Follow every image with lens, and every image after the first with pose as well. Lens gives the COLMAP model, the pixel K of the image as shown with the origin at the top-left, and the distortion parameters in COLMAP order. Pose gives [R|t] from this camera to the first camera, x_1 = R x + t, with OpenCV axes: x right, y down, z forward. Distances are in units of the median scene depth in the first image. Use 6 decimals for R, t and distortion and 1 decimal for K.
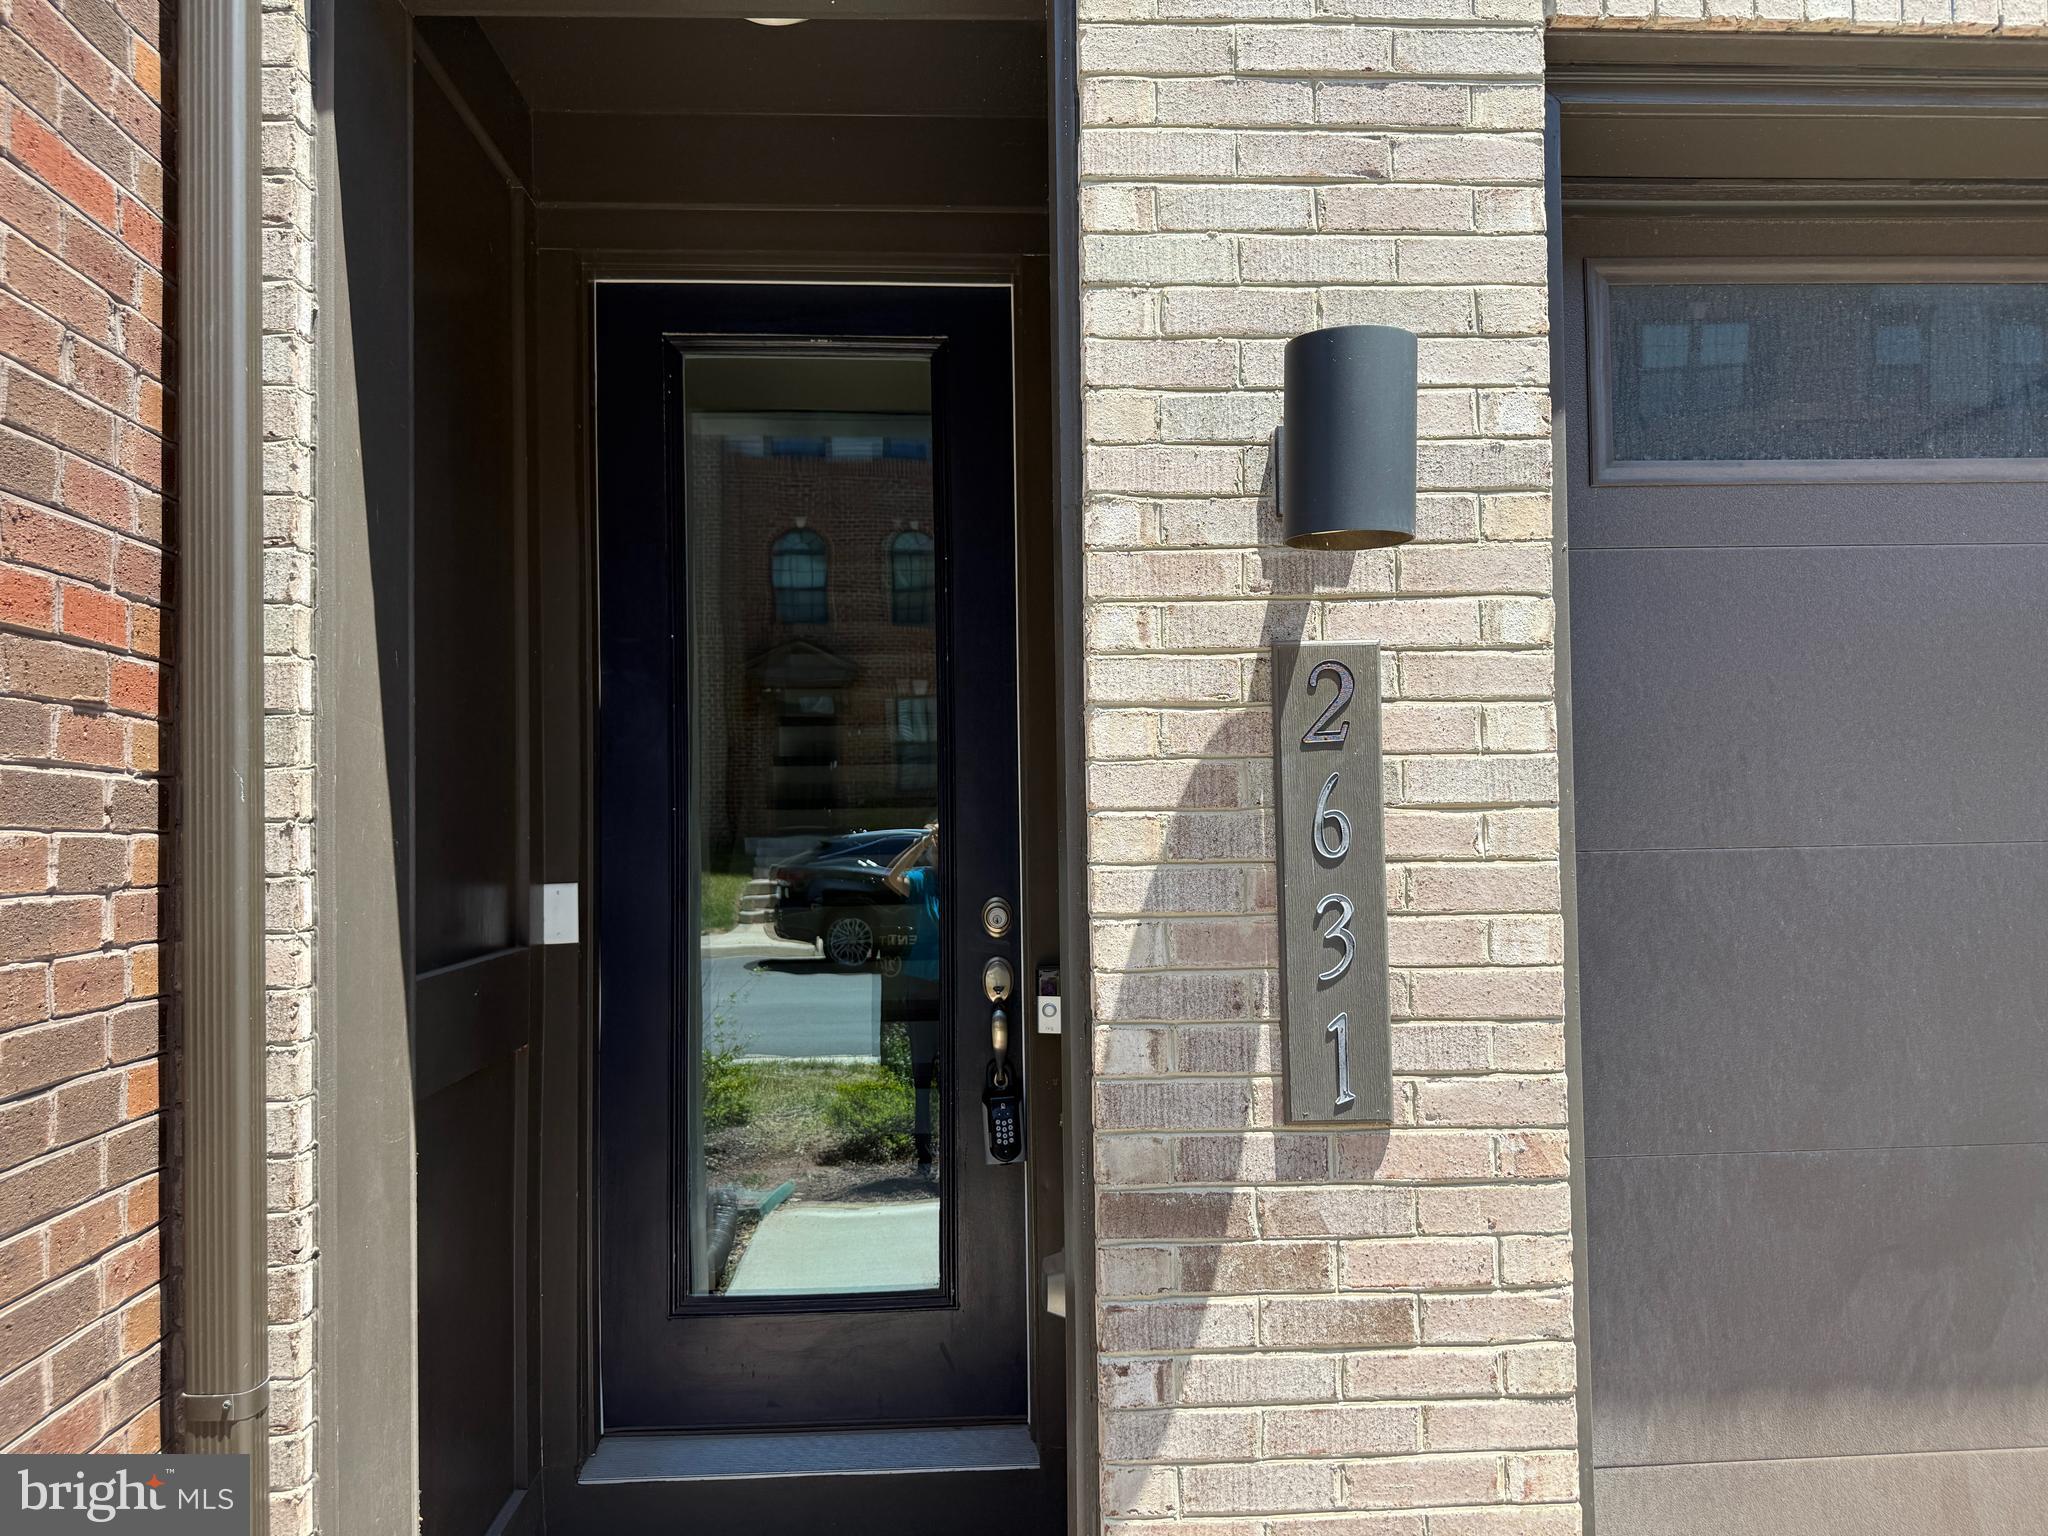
lens RADIAL K [[1427.1, 0, 1021.9], [0, 1427.1, 777.5], [0, 0, 1]] dist [0.163955, -0.323290]
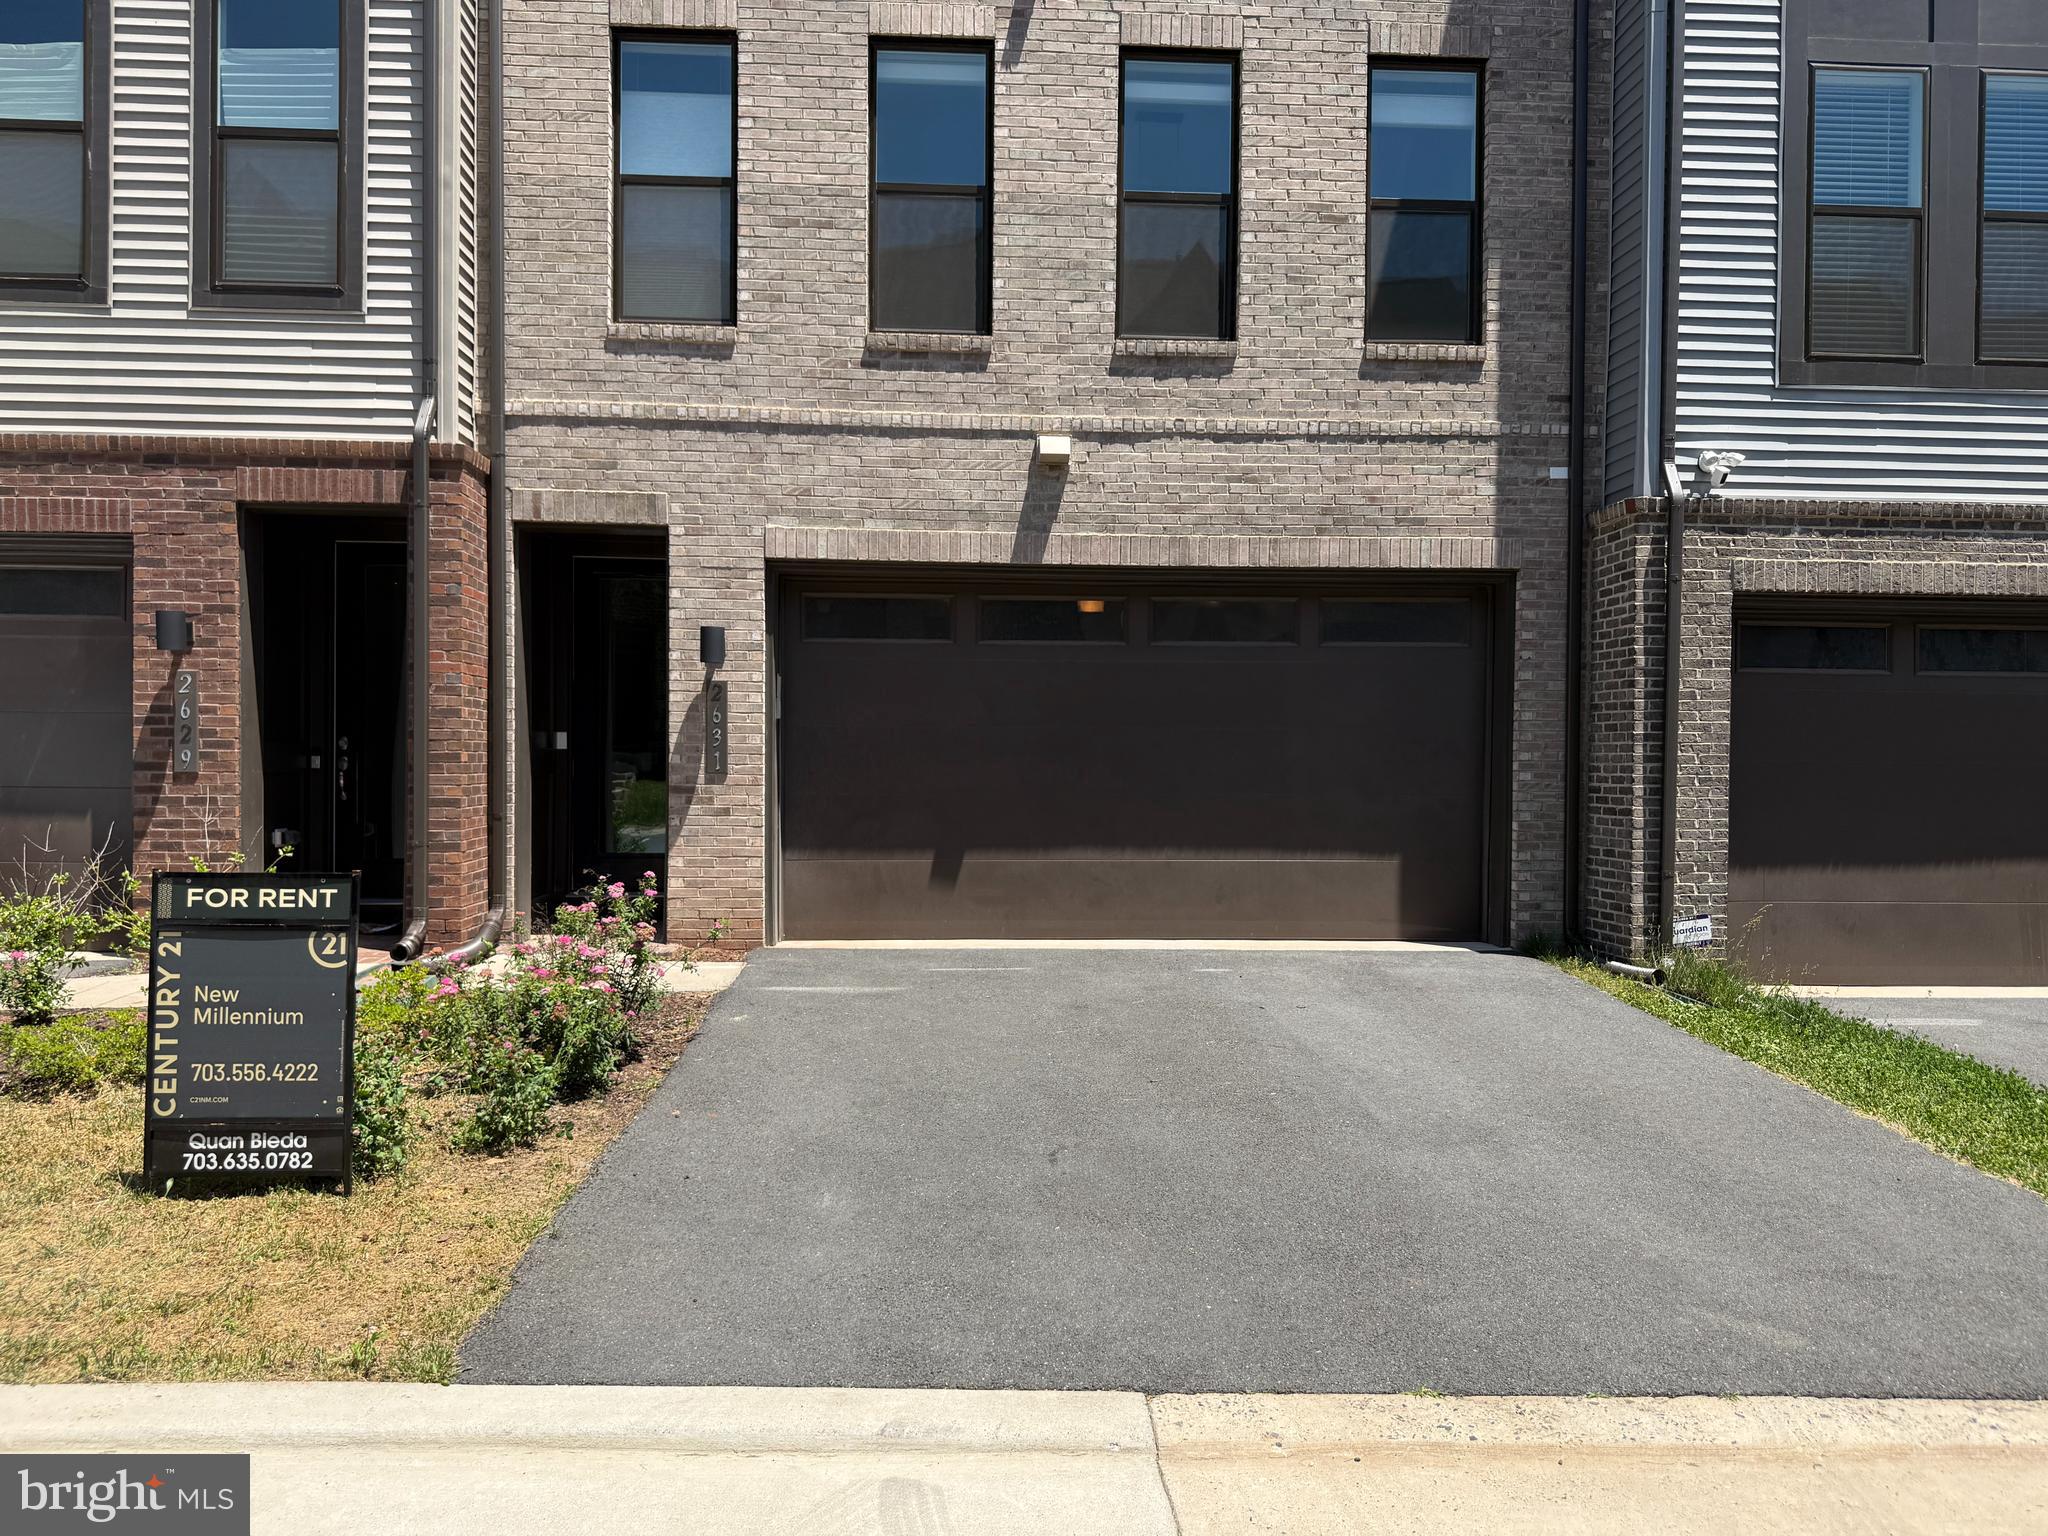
lens RADIAL K [[1427.1, 0, 1021.9], [0, 1427.1, 777.5], [0, 0, 1]] dist [0.163955, -0.323290]
pose [[0.999671, 0.024646, 0.007040, 1.267164], [-0.024922, 0.998791, 0.042364, 0.008839], [-0.005987, -0.042525, 0.999077, -4.117833]]
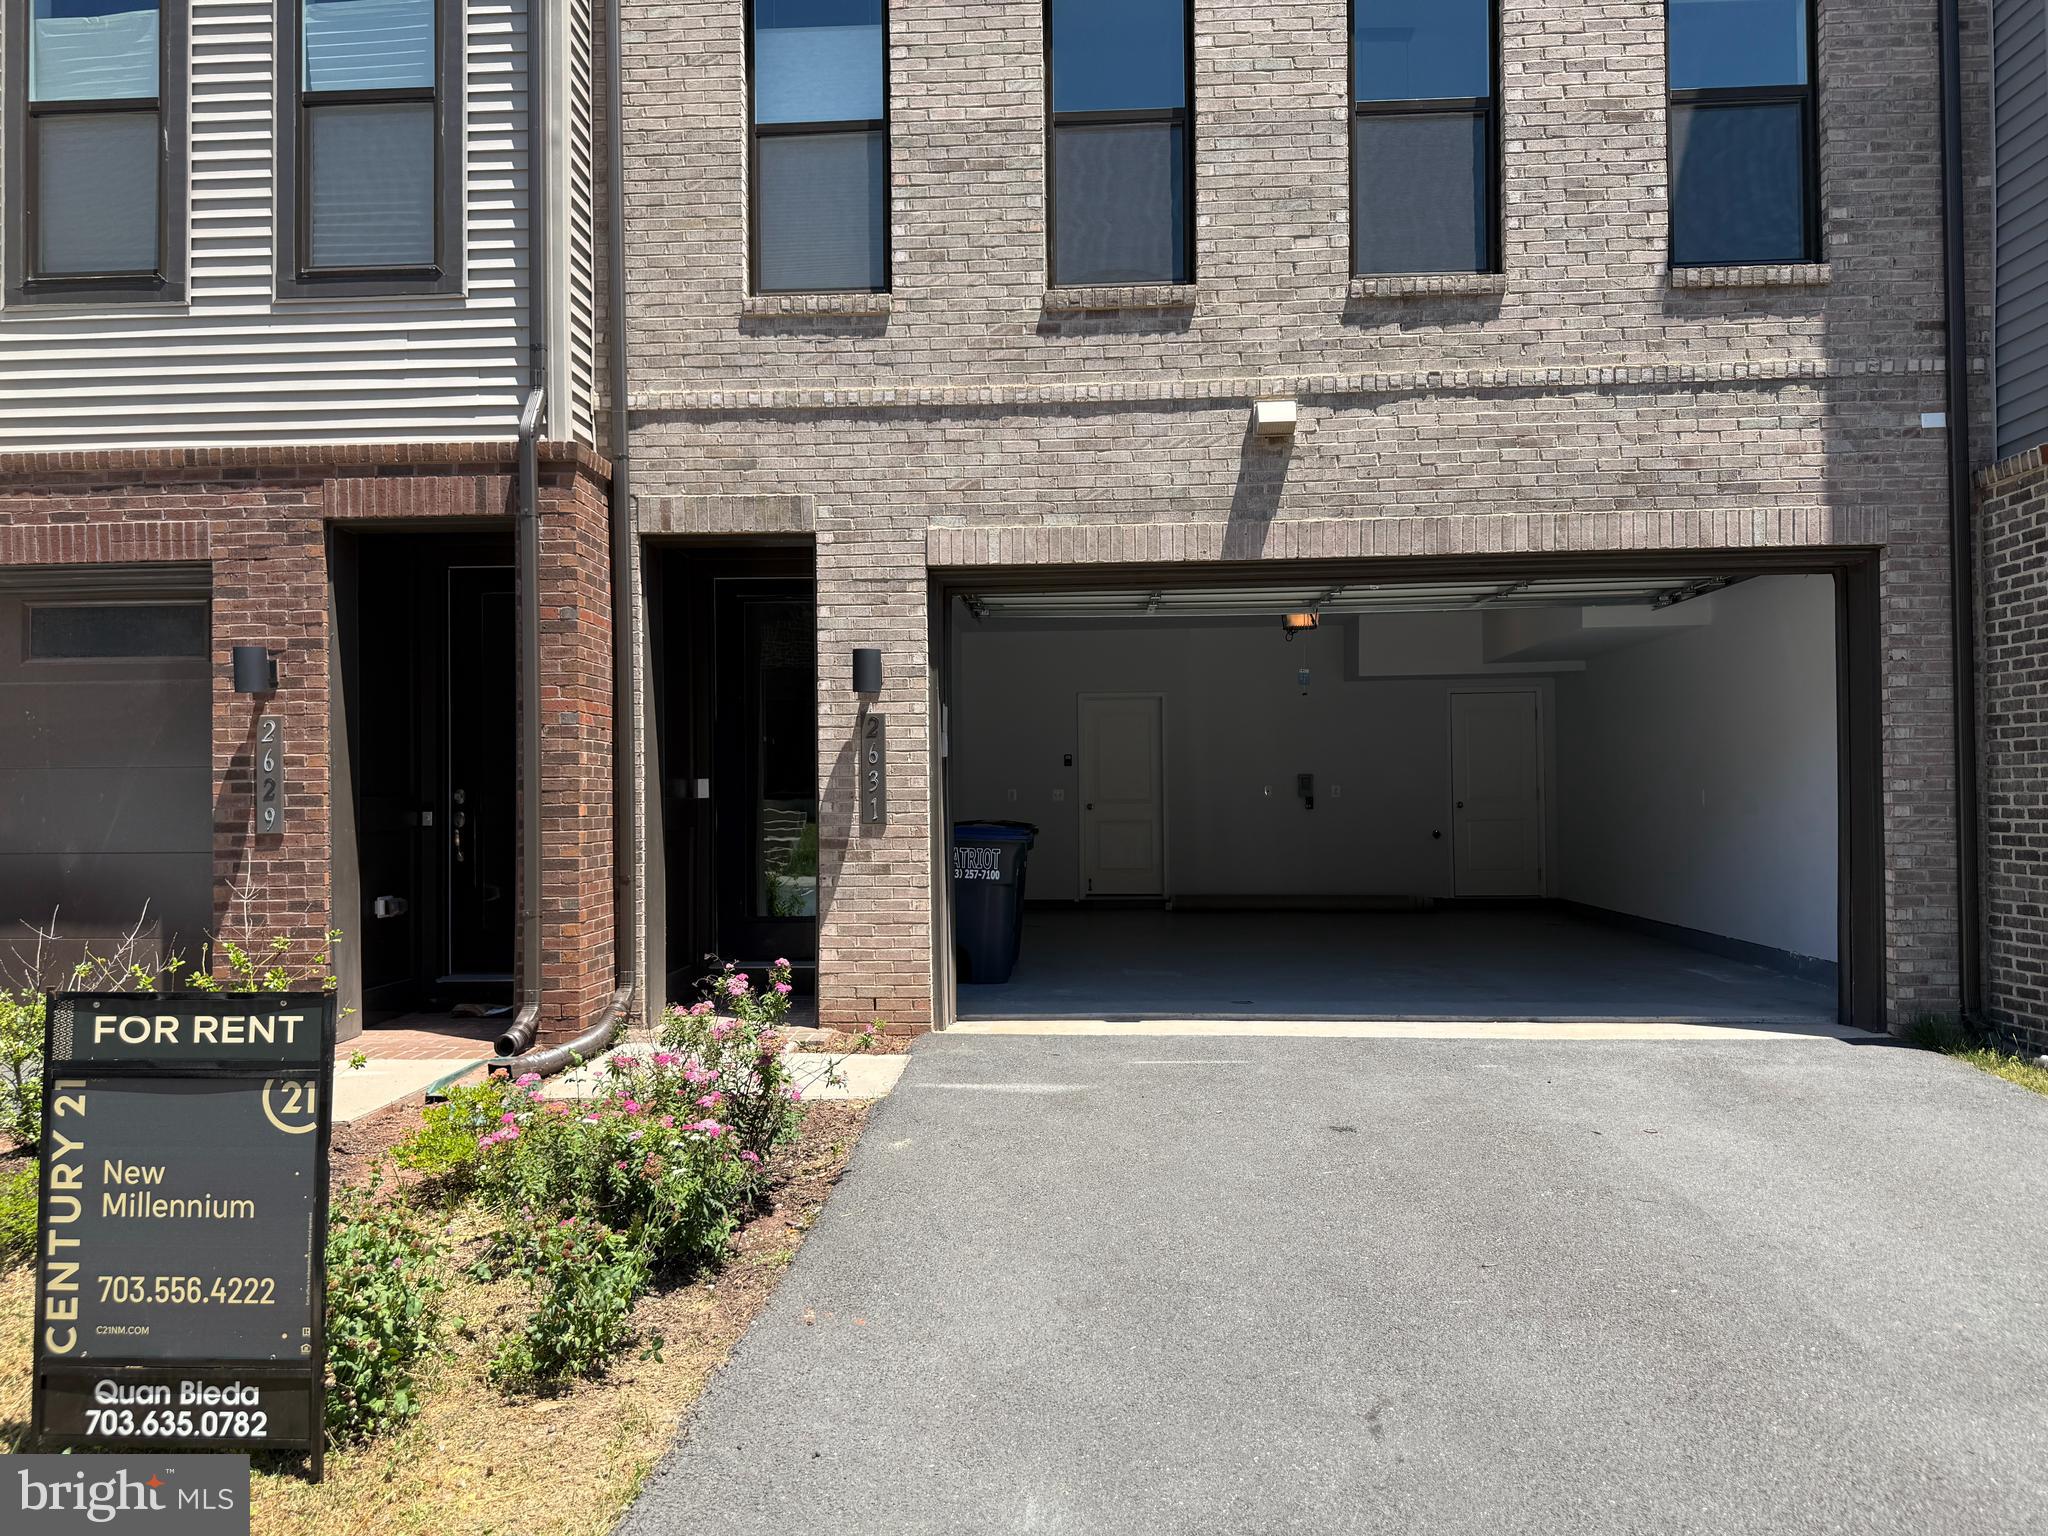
lens RADIAL K [[1427.1, 0, 1021.9], [0, 1427.1, 777.5], [0, 0, 1]] dist [0.163955, -0.323290]
pose [[0.993897, 0.004844, -0.110208, 1.126621], [-0.003086, 0.999865, 0.016117, 0.029416], [0.110271, -0.015678, 0.993778, -3.200944]]
